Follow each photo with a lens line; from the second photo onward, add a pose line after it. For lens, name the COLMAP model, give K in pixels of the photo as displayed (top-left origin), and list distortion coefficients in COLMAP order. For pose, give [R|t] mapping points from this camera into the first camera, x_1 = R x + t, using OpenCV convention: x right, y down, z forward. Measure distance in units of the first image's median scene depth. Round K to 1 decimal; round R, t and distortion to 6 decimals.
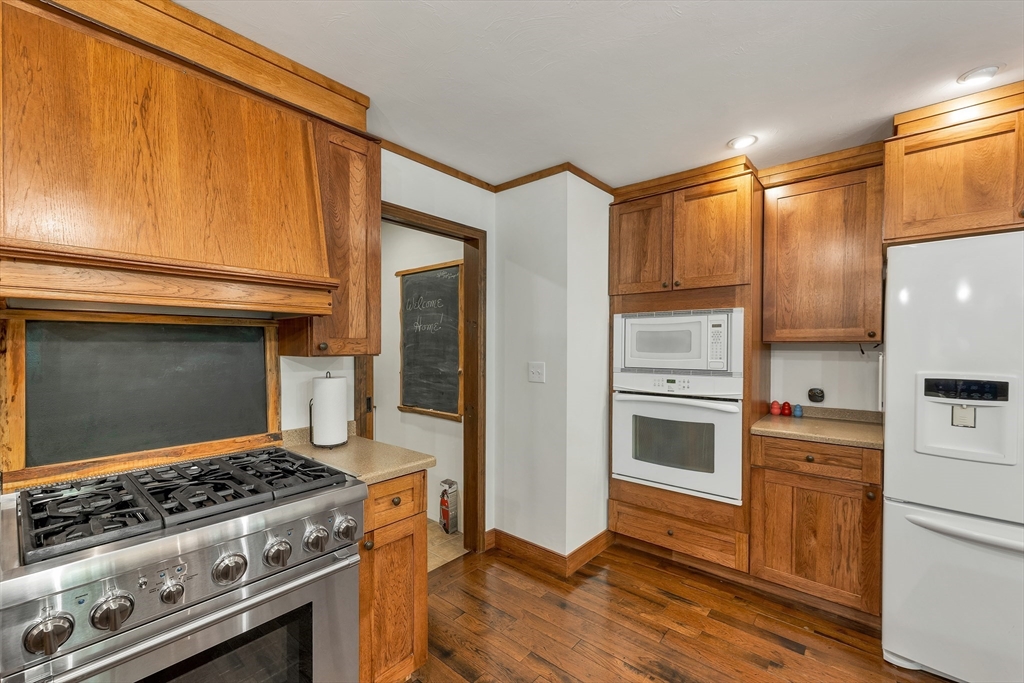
lens RADIAL K [[429.5, 0, 517.6], [0, 429.5, 352.0], [0, 0, 1]] dist [0.002287, -0.000022]
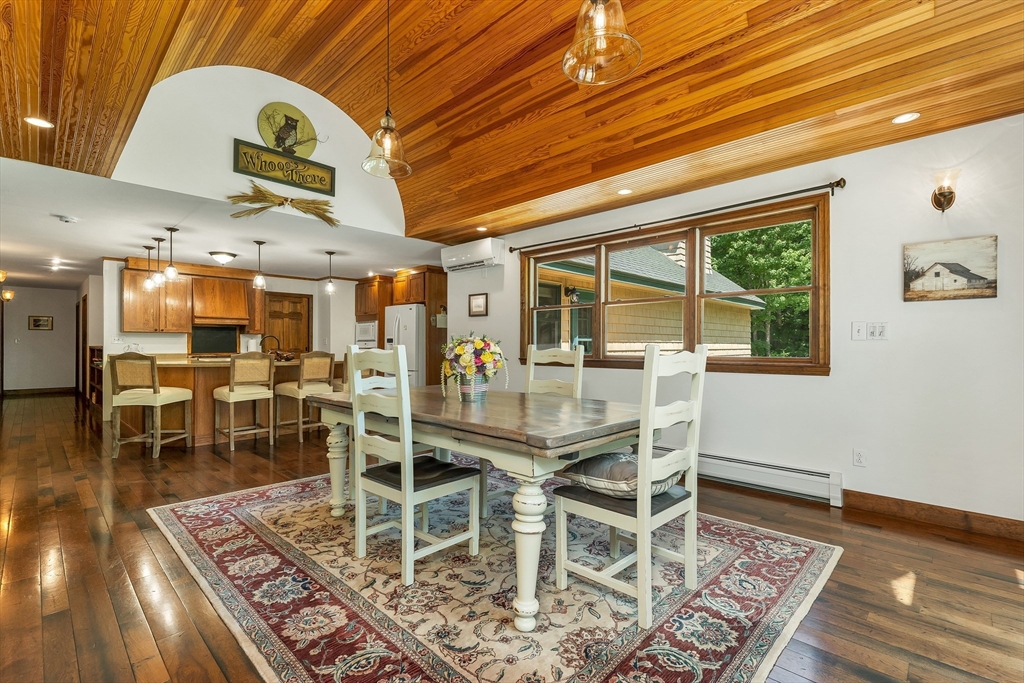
lens RADIAL K [[459.9, 0, 510.7], [0, 459.9, 344.9], [0, 0, 1]] dist [-0.007066, -0.001234]
pose [[0.998688, -0.003613, -0.051084, 1.681192], [0.002696, 0.999834, -0.017995, 0.144943], [0.051141, 0.017833, 0.998532, -2.417546]]
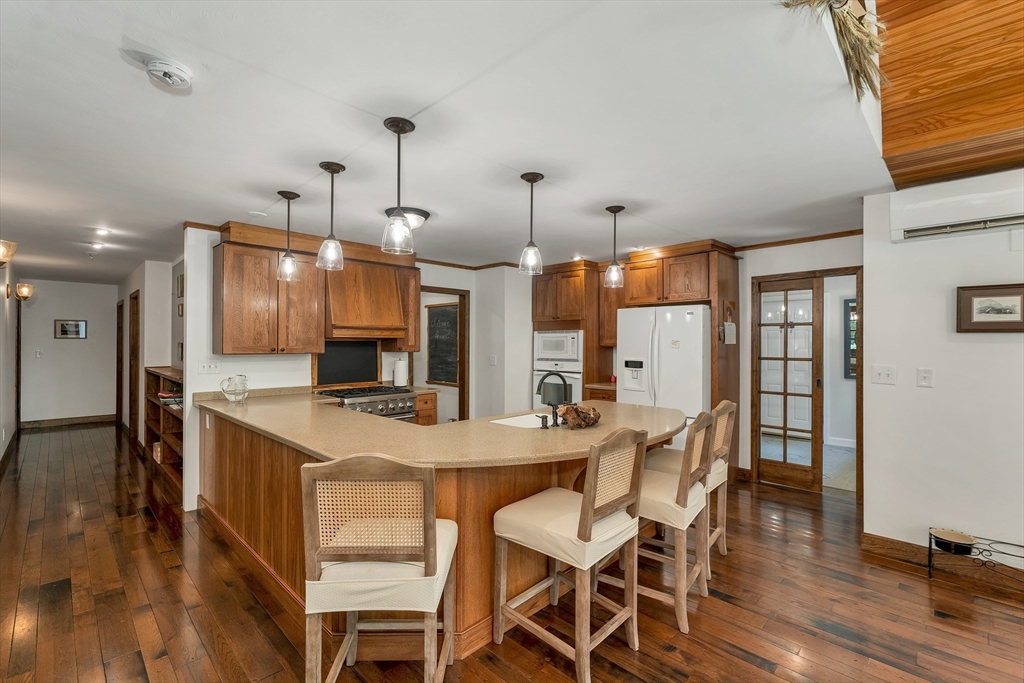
lens RADIAL K [[459.9, 0, 519.3], [0, 459.9, 339.1], [0, 0, 1]] dist [-0.007066, -0.001234]
pose [[0.997674, -0.001482, -0.068145, 0.351450], [-0.000177, 0.999704, -0.024322, -0.000834], [0.068161, 0.024278, 0.997379, -1.295762]]
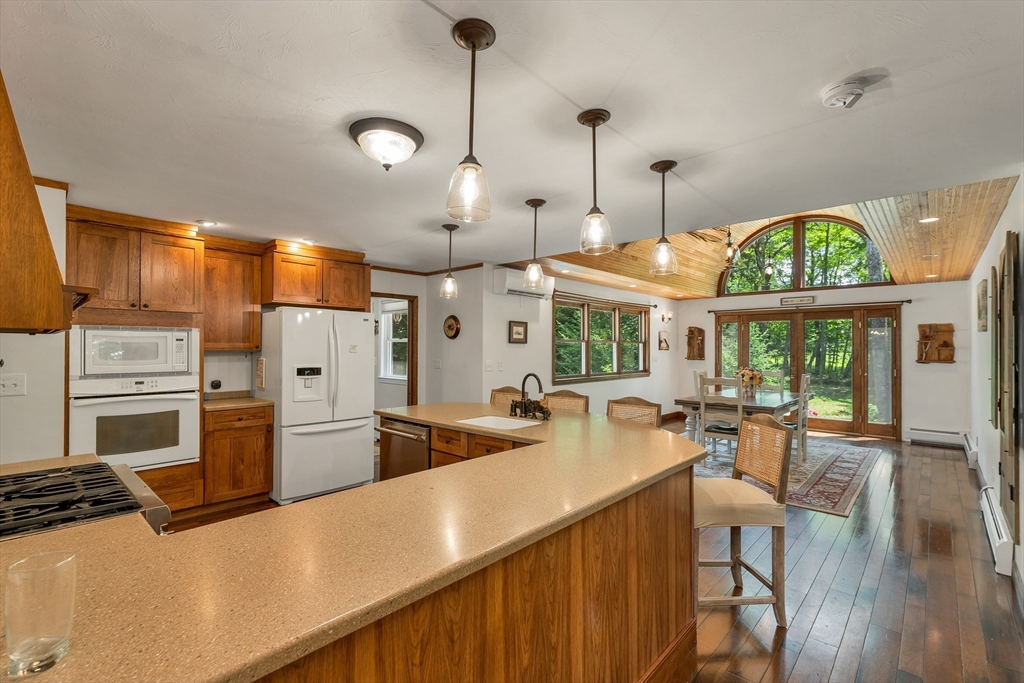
lens RADIAL K [[459.9, 0, 494.7], [0, 459.9, 344.9], [0, 0, 1]] dist [-0.007066, -0.001234]
pose [[0.045985, 0.005171, 0.998929, -0.986169], [0.011876, 0.999913, -0.005723, -0.023822], [-0.998872, 0.012127, 0.045919, -0.098535]]
